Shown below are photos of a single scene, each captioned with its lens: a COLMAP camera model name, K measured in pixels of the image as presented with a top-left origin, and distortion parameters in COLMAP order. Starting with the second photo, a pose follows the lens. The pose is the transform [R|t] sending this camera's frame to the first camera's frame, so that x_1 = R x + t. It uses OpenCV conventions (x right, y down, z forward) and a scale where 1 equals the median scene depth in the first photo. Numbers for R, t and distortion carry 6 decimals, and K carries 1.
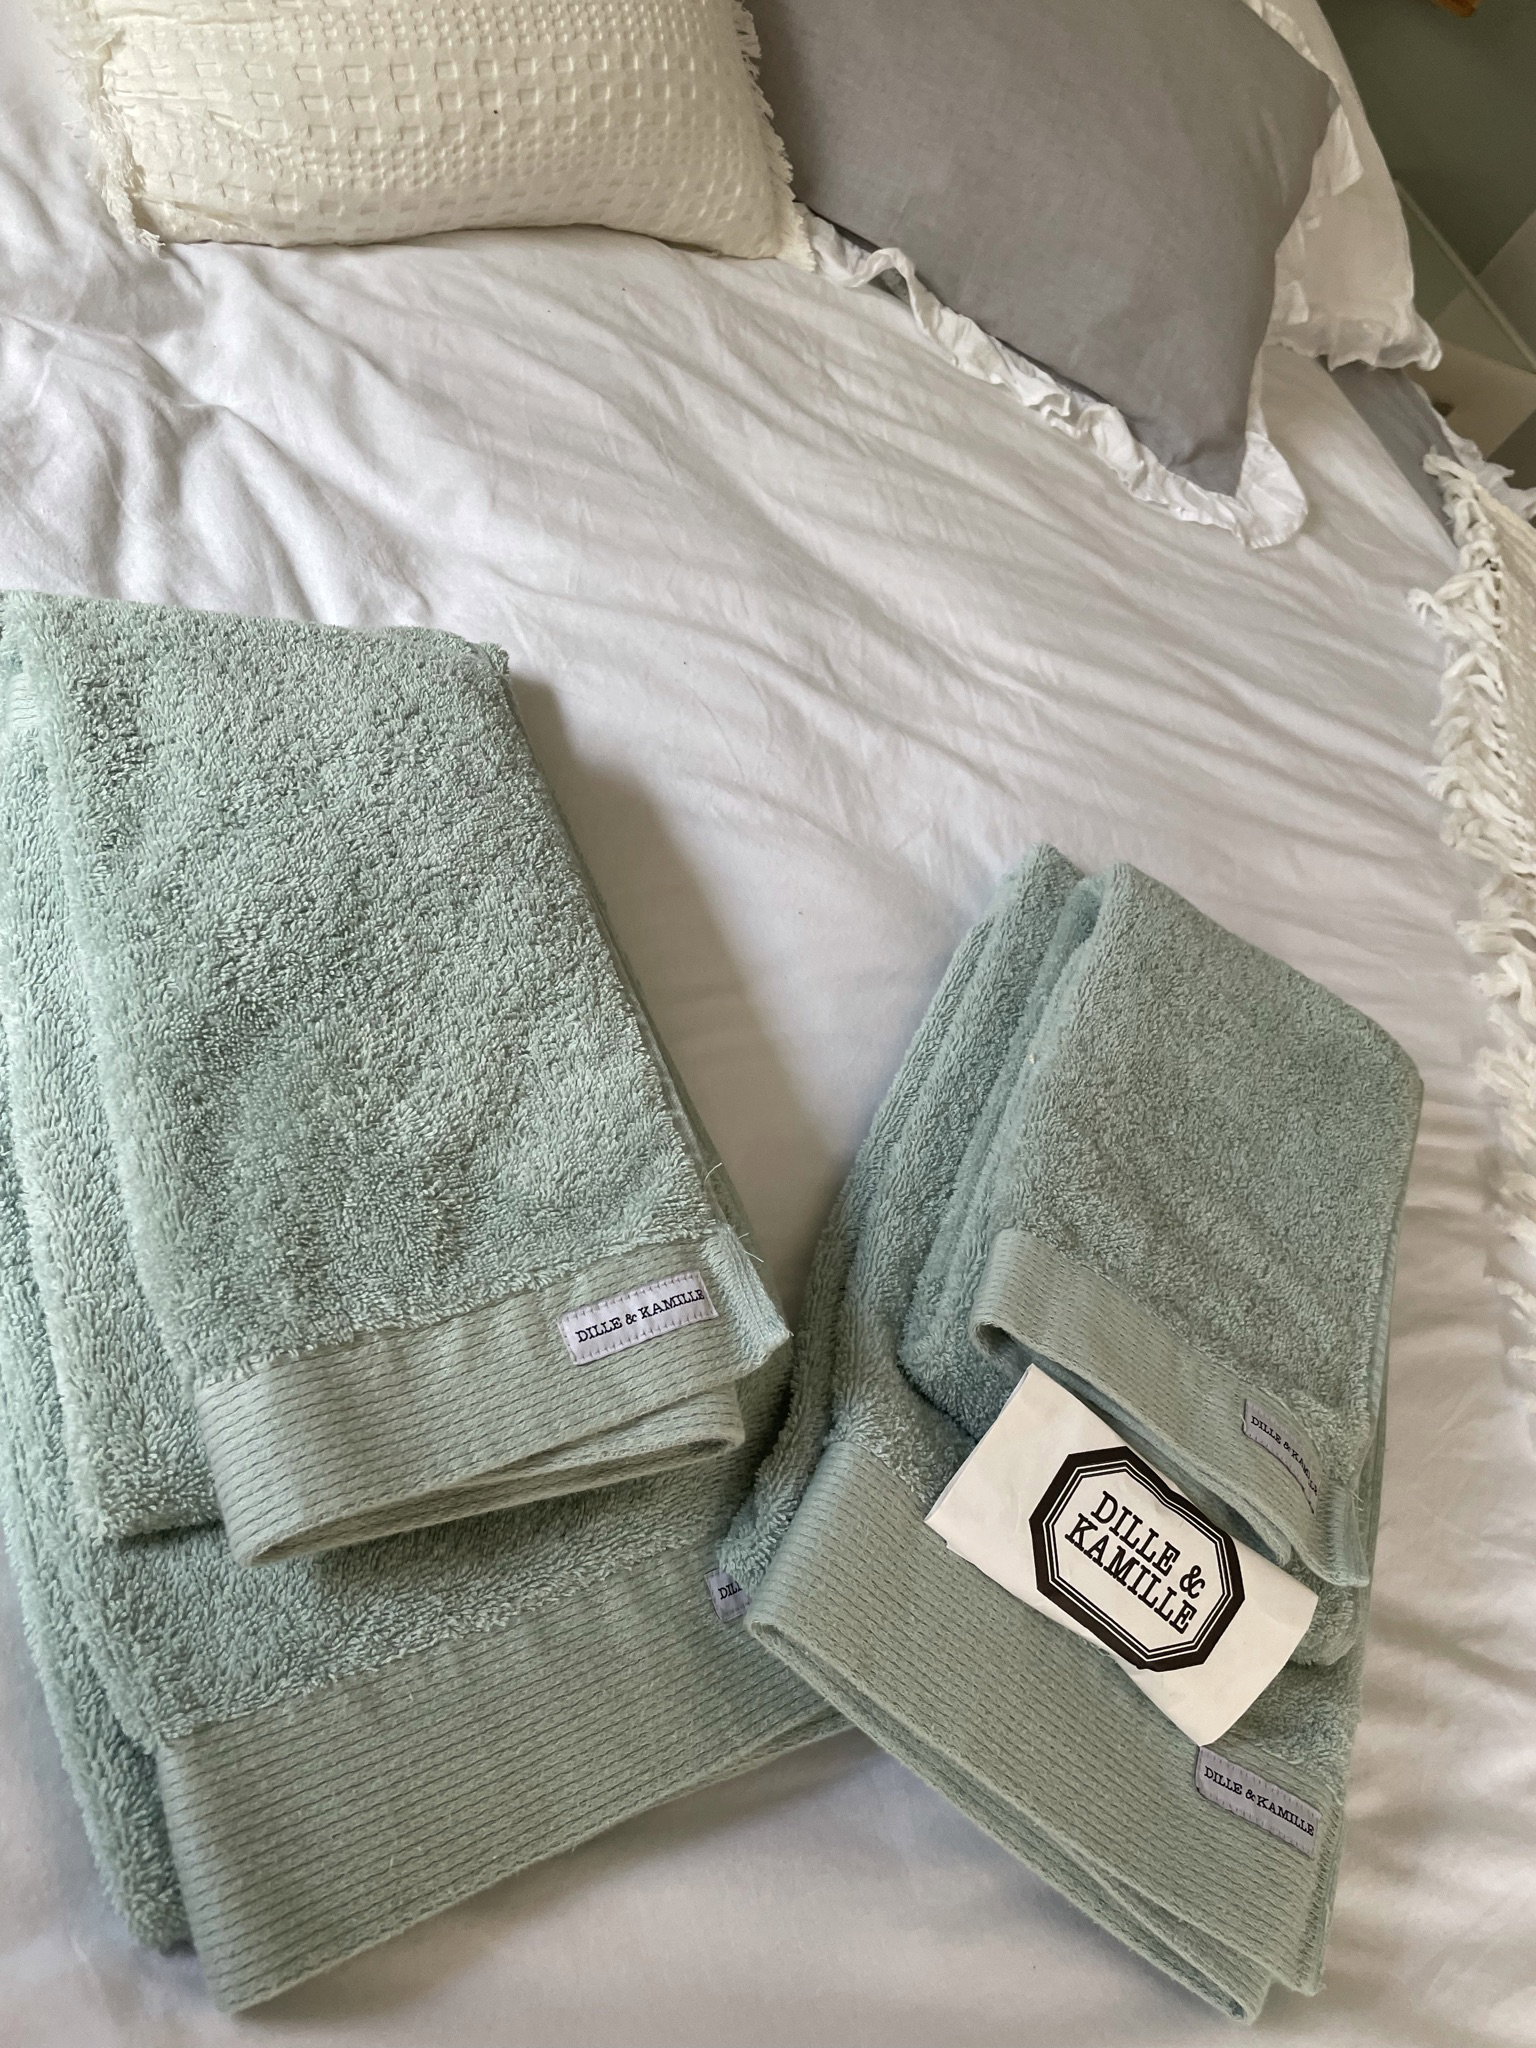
lens RADIAL K [[1552.0, 0, 768.0], [0, 1552.0, 1024.0], [0, 0, 1]] dist [0.054816, -0.089183]
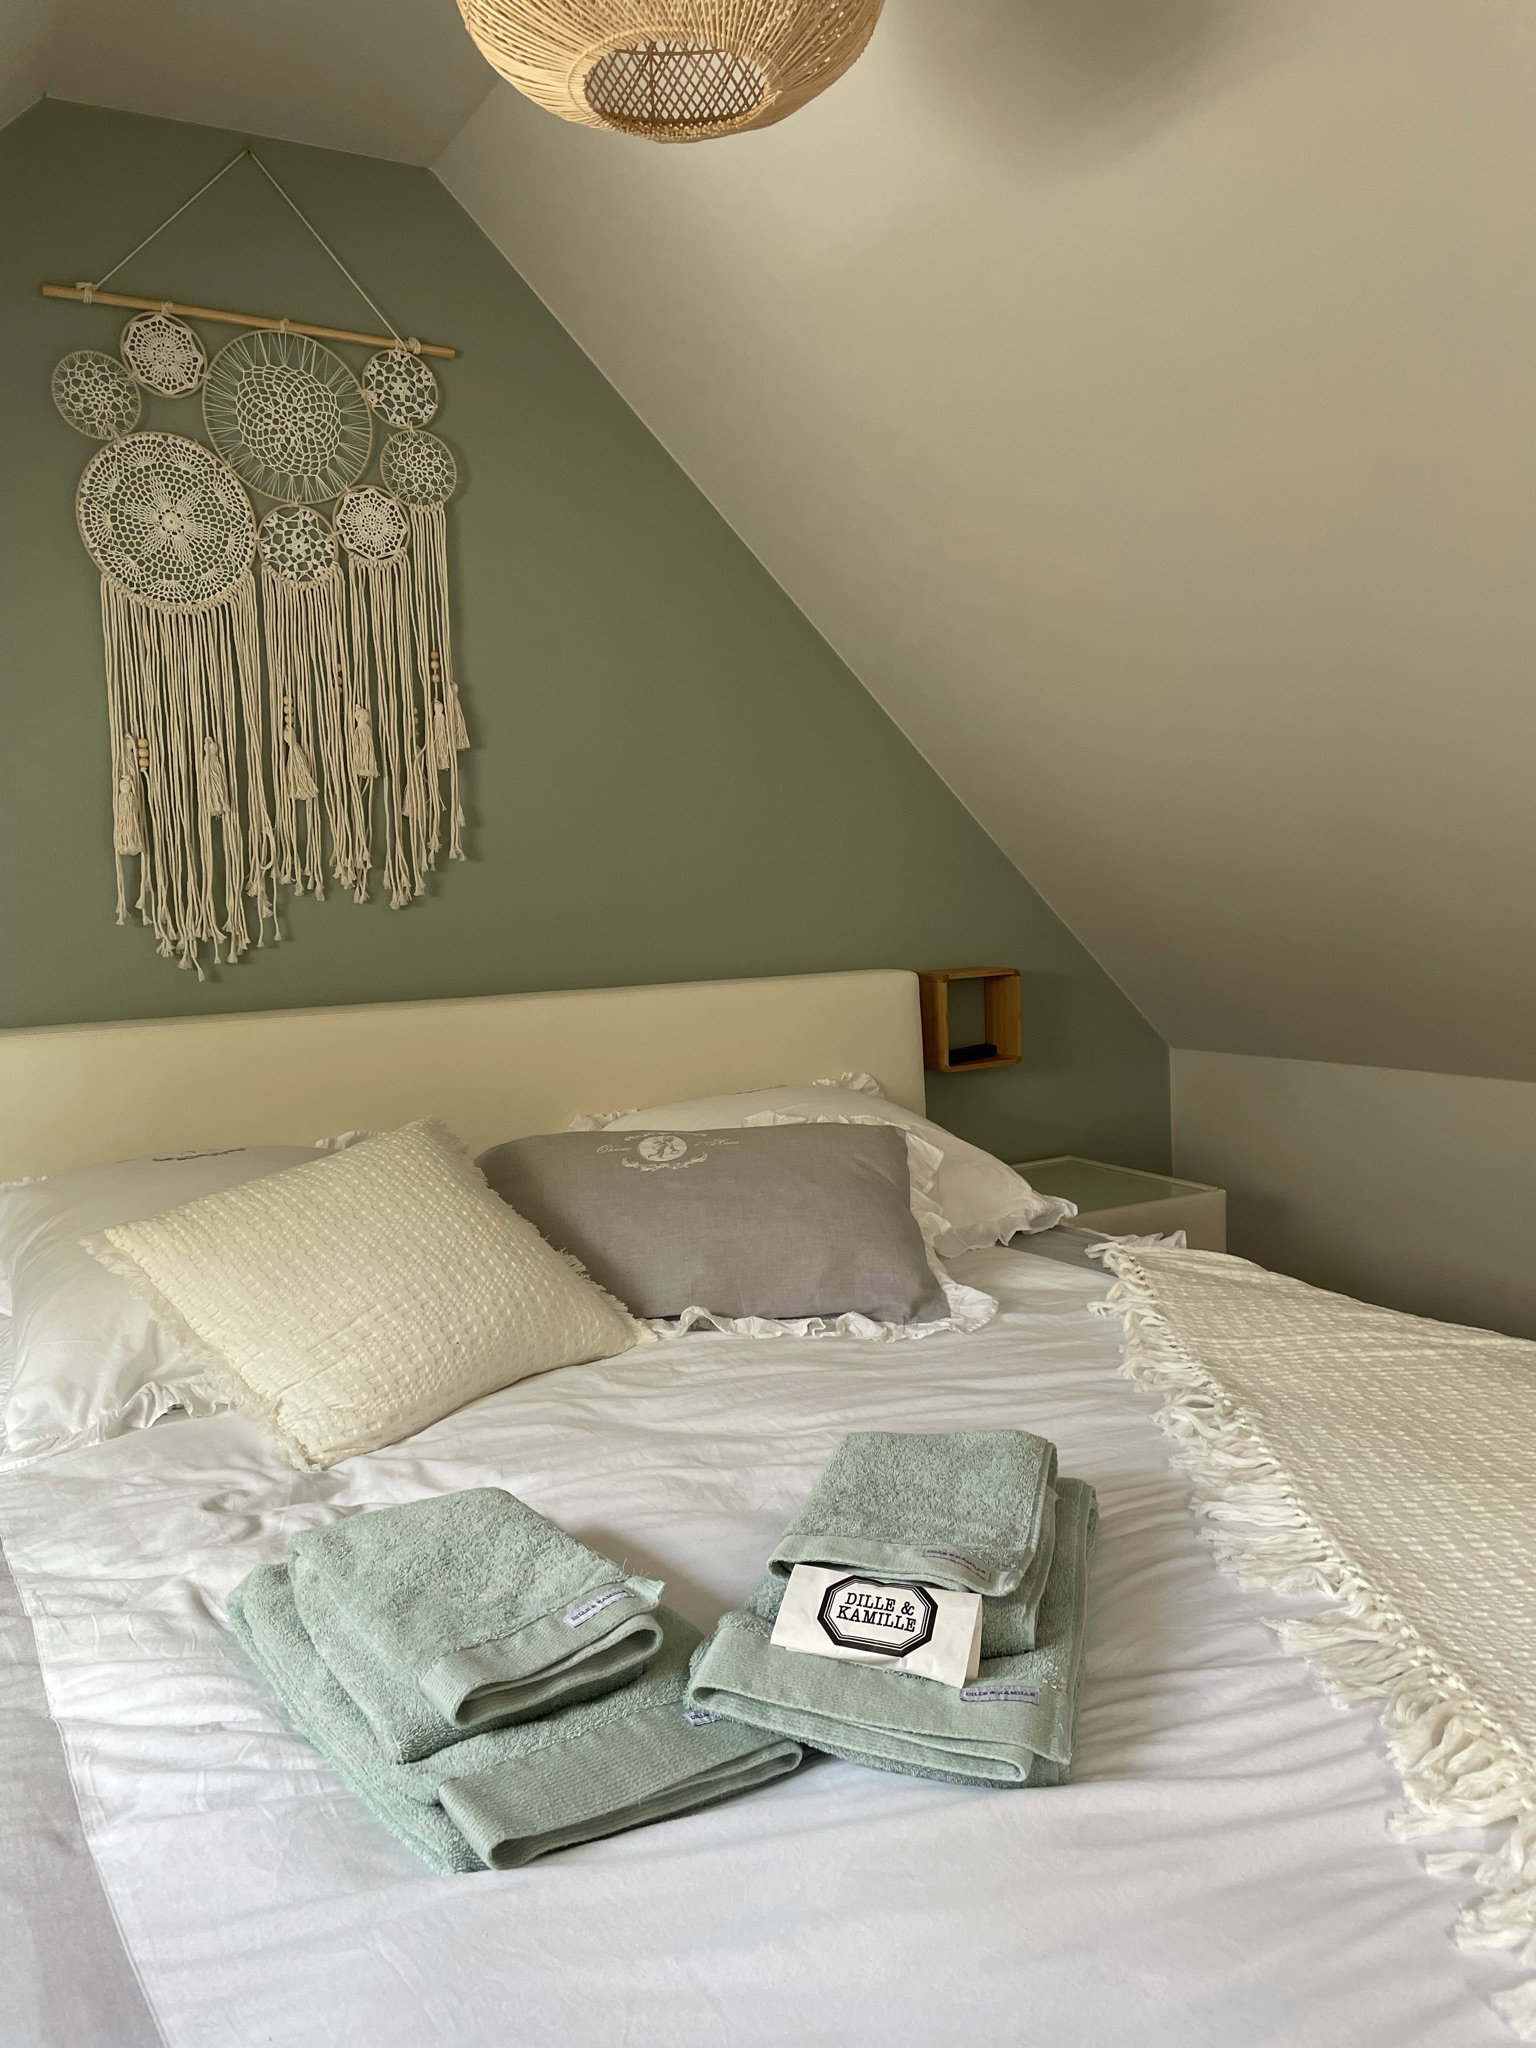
lens RADIAL K [[1552.0, 0, 768.0], [0, 1552.0, 1024.0], [0, 0, 1]] dist [0.054816, -0.089183]
pose [[0.857446, -0.504912, 0.099247, 0.182338], [0.424993, 0.586139, -0.689798, 0.752460], [0.290115, 0.633644, 0.717167, -0.601318]]
